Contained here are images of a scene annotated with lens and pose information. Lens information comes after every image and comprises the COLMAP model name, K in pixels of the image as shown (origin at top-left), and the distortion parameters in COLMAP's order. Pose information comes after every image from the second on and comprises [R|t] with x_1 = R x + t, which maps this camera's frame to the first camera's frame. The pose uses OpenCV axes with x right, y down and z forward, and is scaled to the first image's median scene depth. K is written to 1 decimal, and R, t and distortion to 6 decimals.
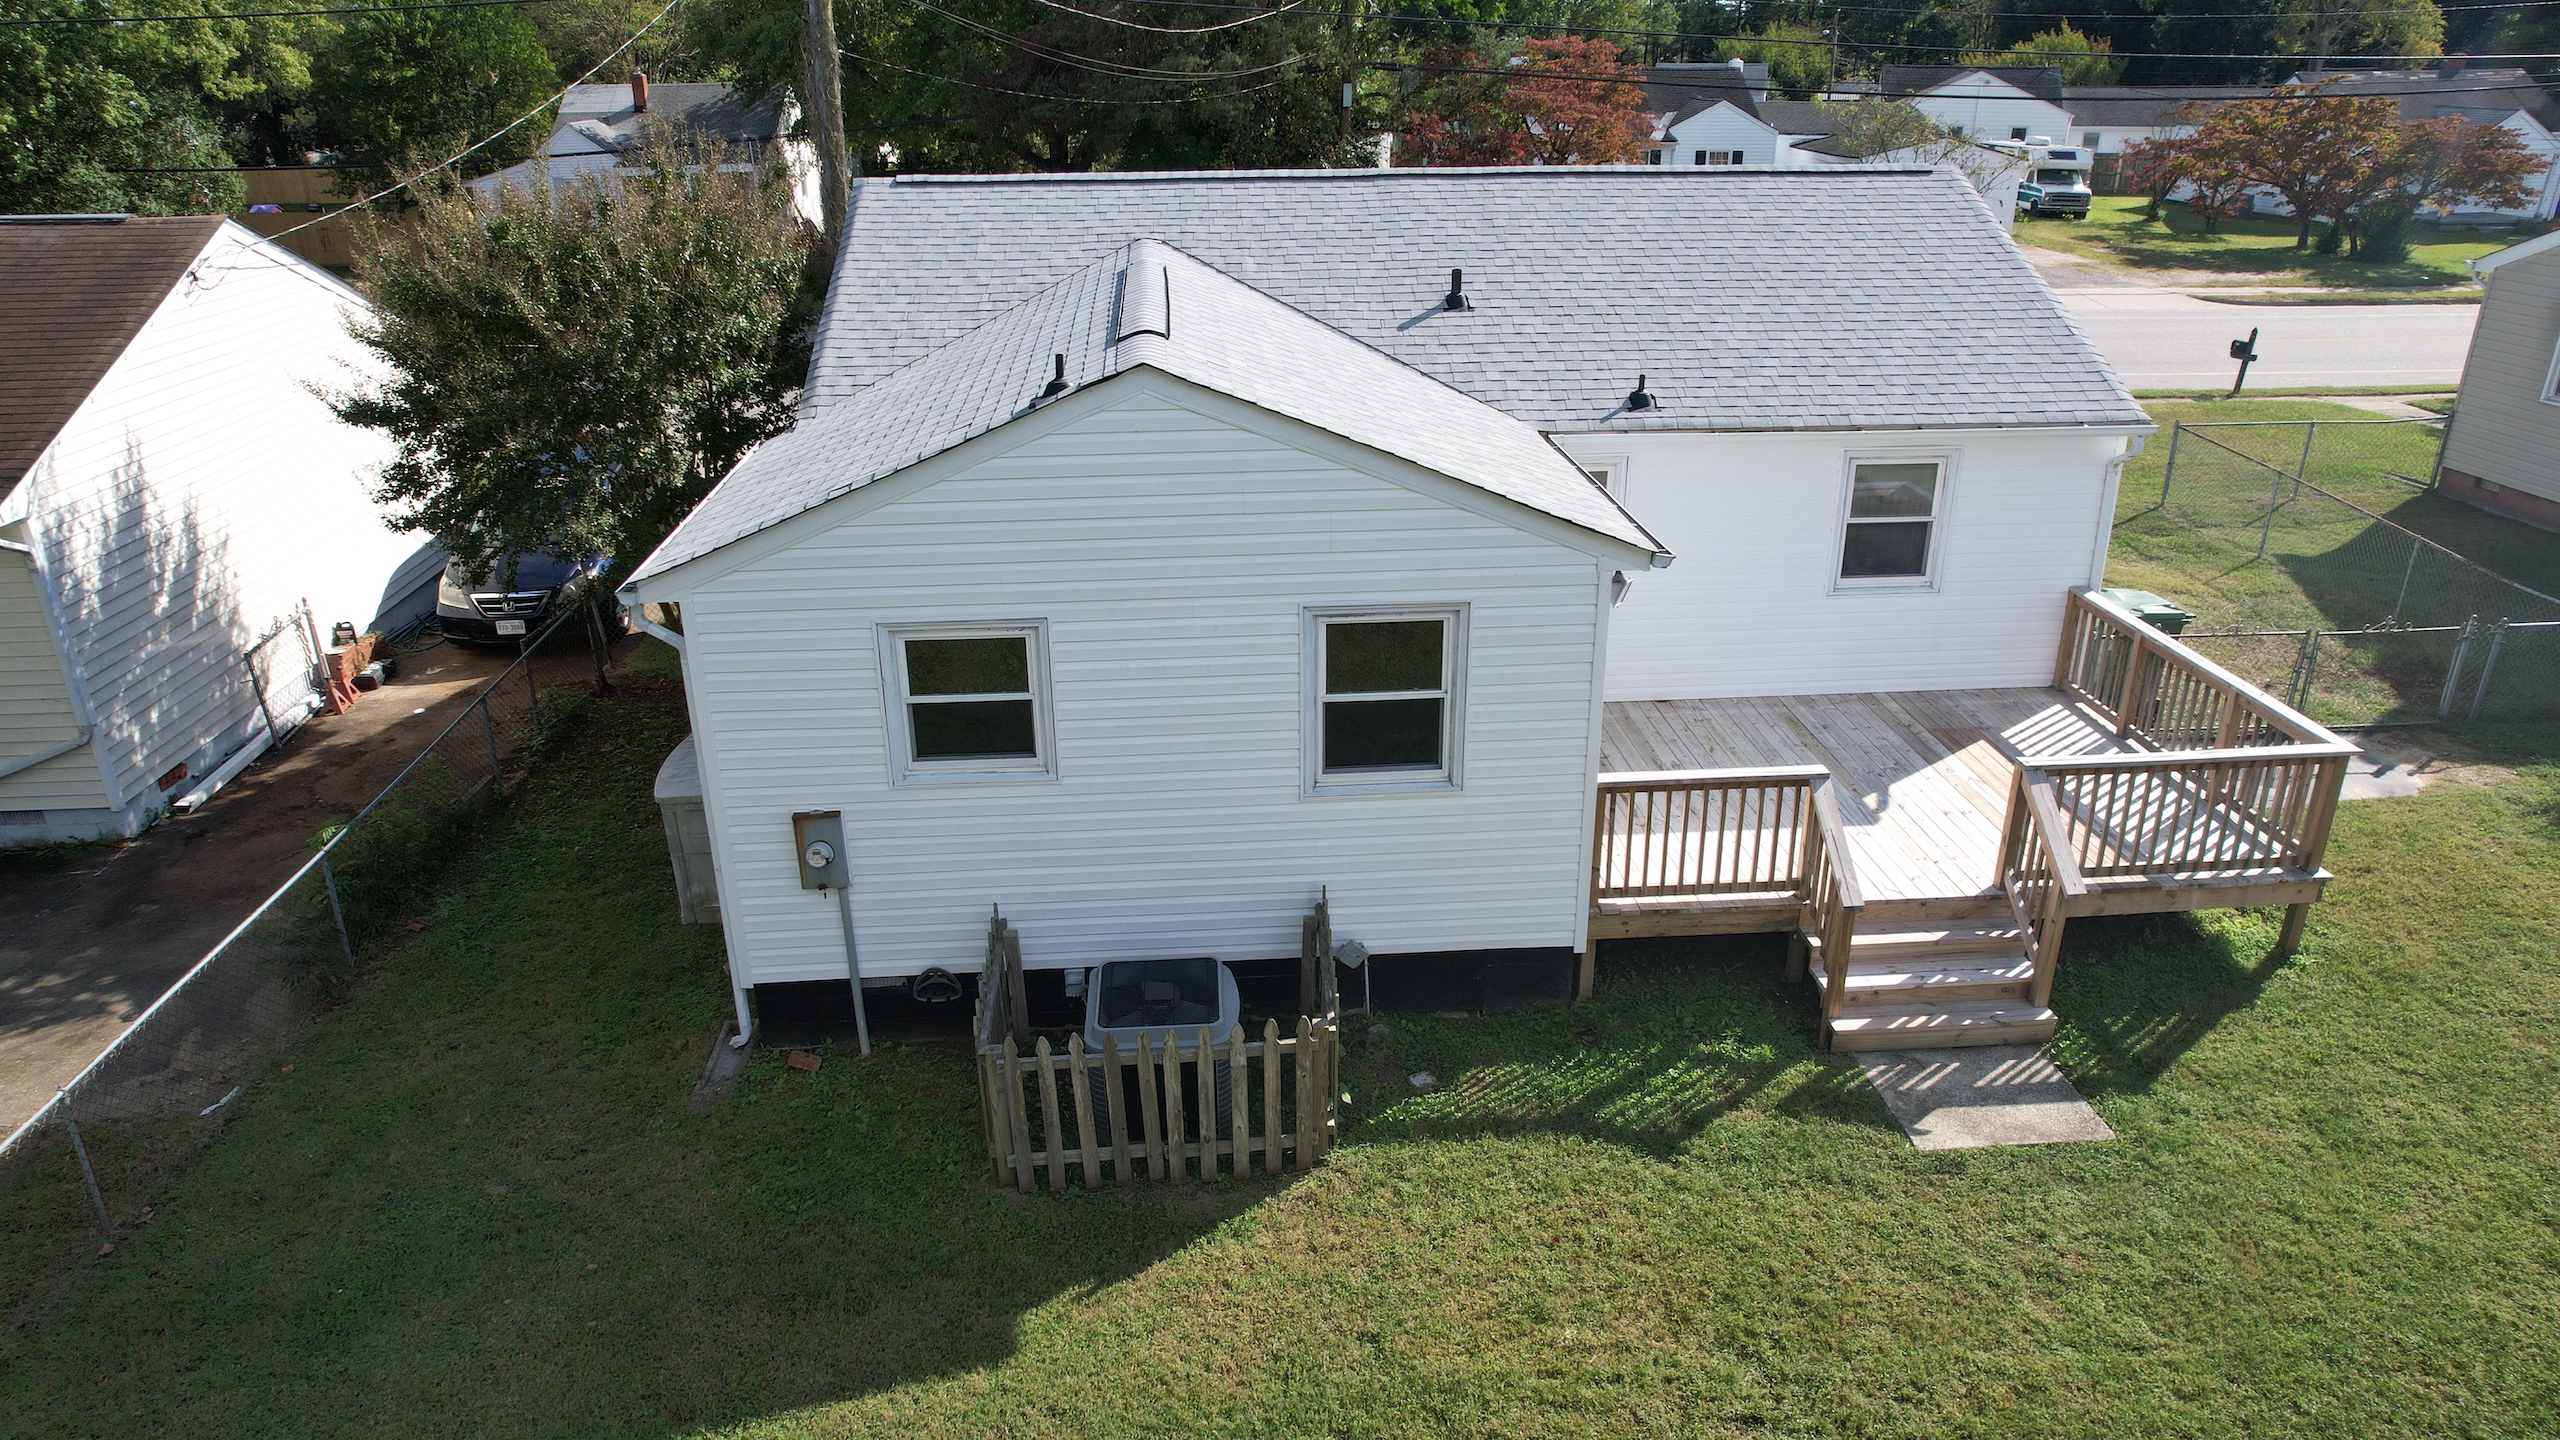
lens RADIAL K [[1629.4, 0, 1280.0], [0, 1629.4, 720.0], [0, 0, 1]] dist [-0.065403, 0.045630]
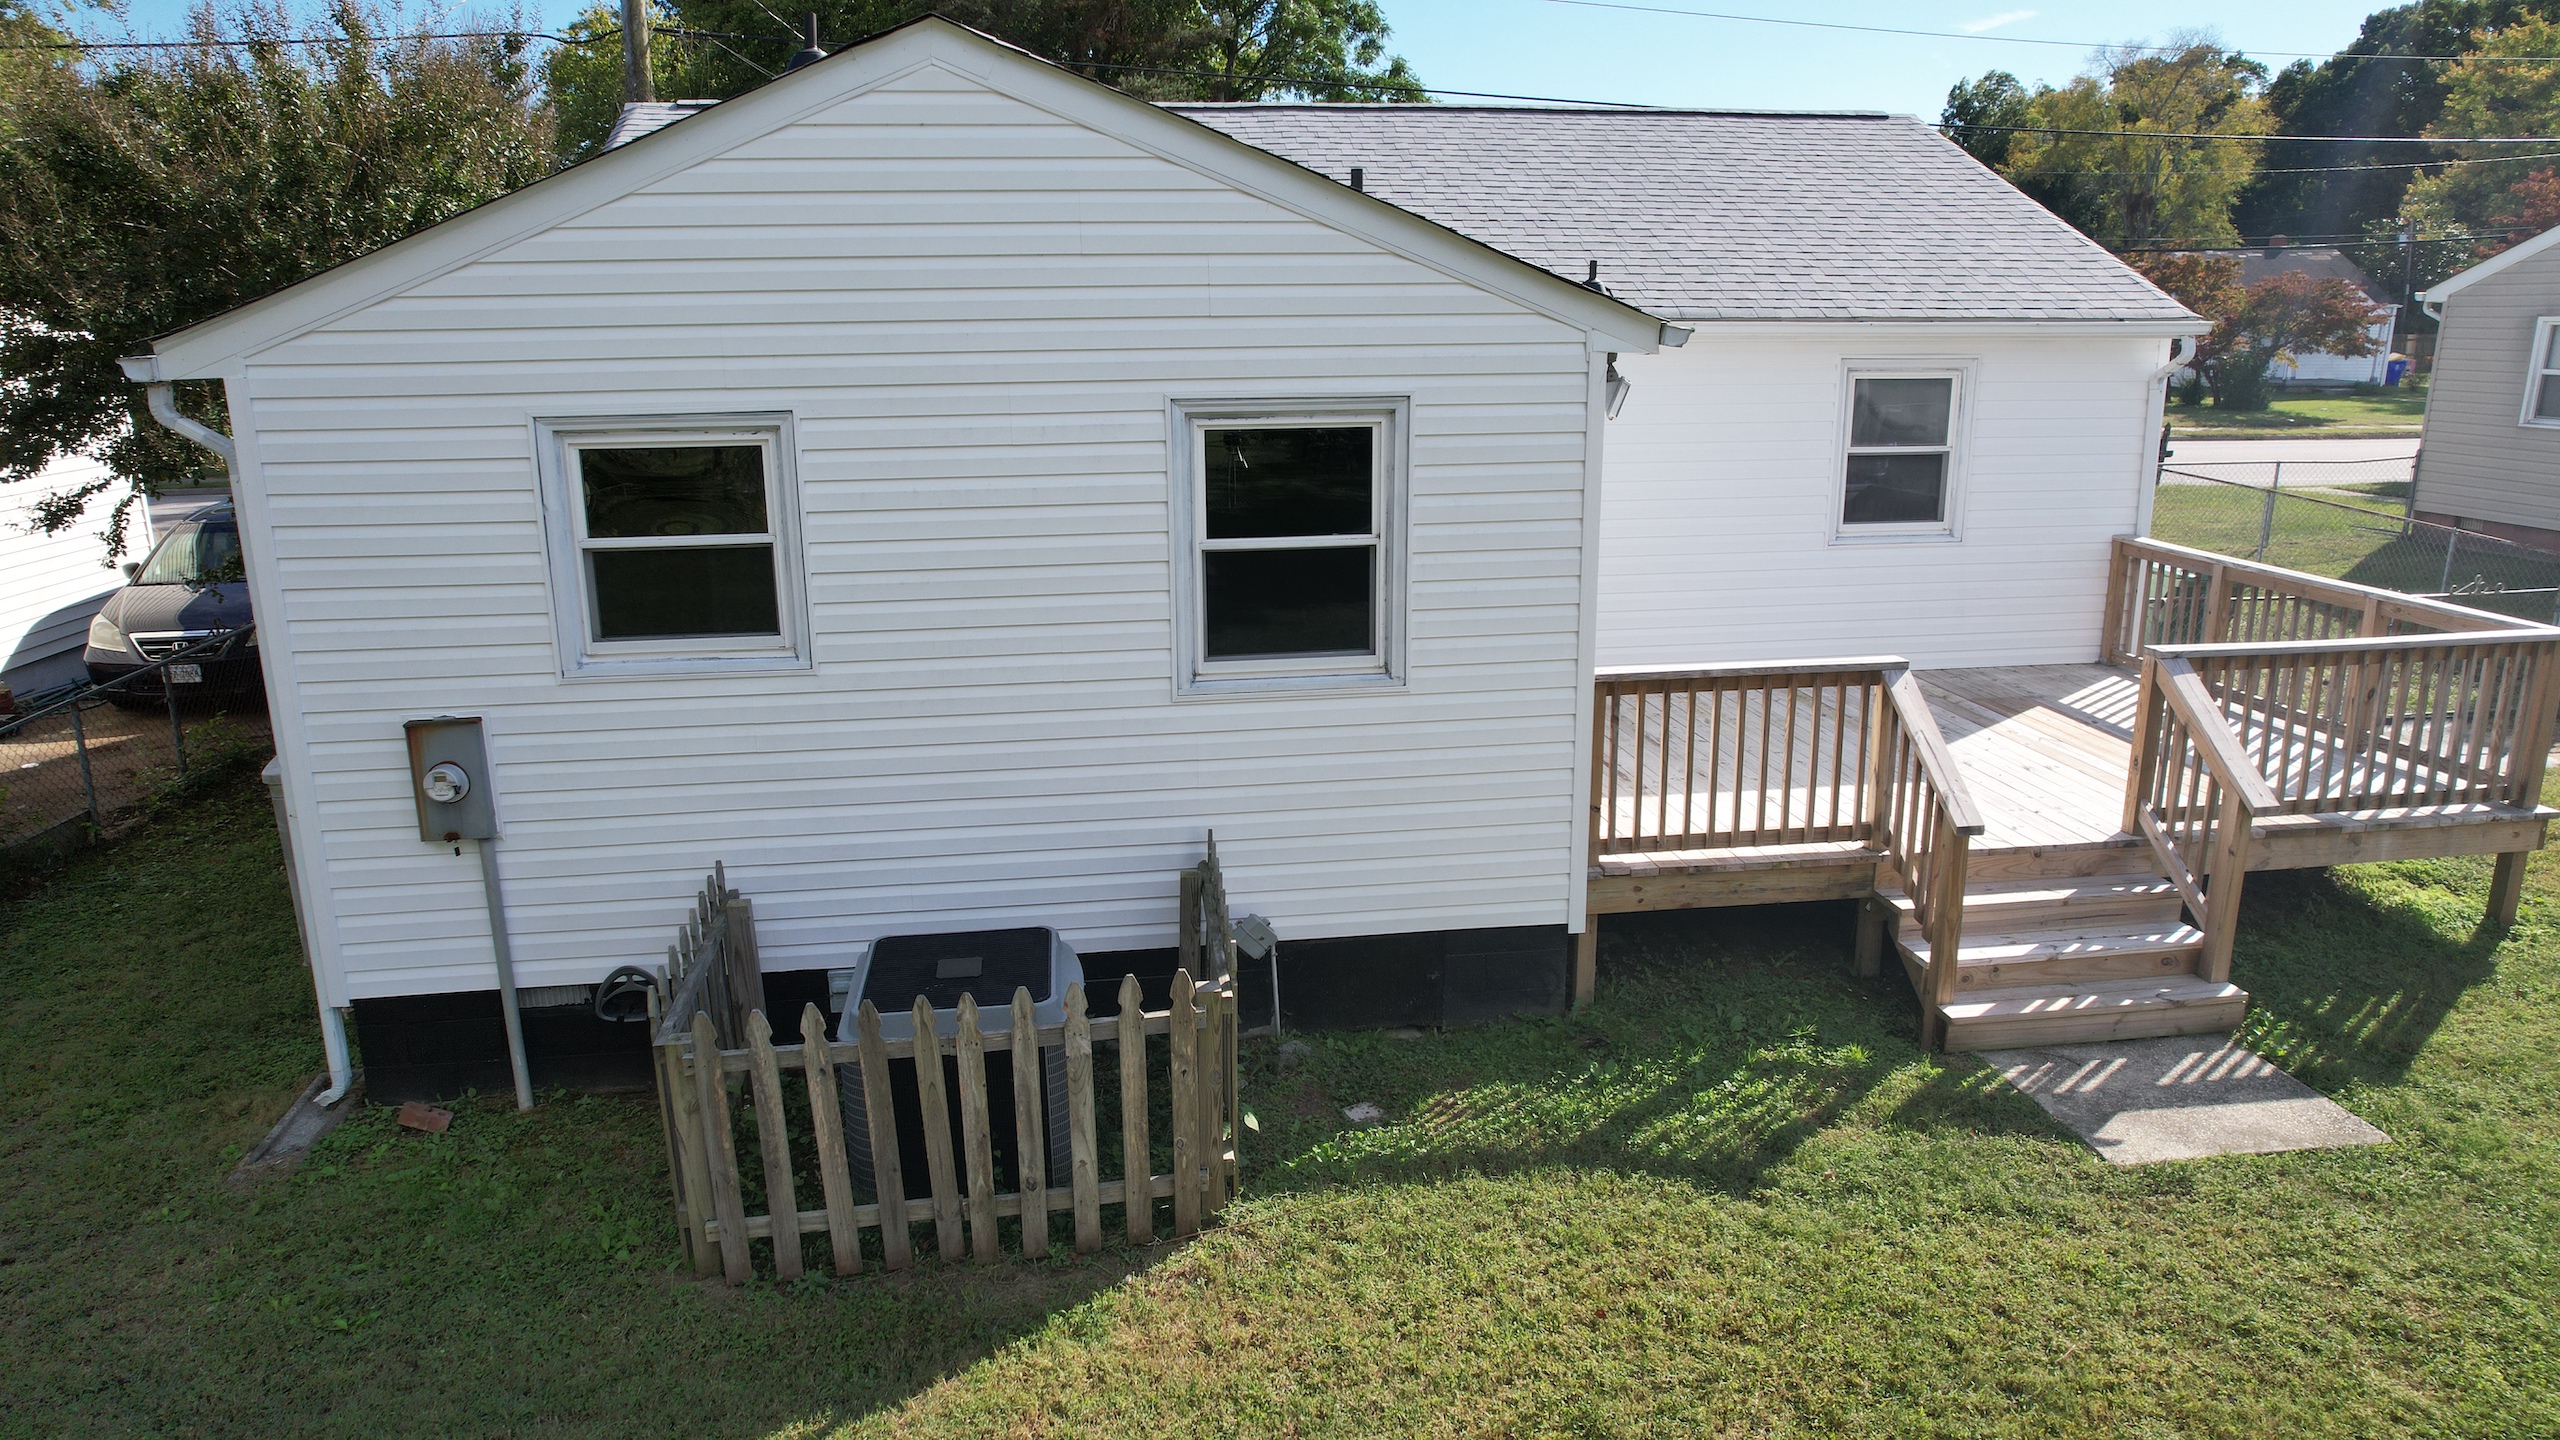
lens RADIAL K [[1634.4, 0, 1281.2], [0, 1634.4, 721.7], [0, 0, 1]] dist [-0.093755, 0.092600]
pose [[0.997066, -0.016803, 0.074681, 0.006959], [0.027202, 0.989709, -0.140486, 0.158695], [-0.071552, 0.142105, 0.987262, 0.324742]]
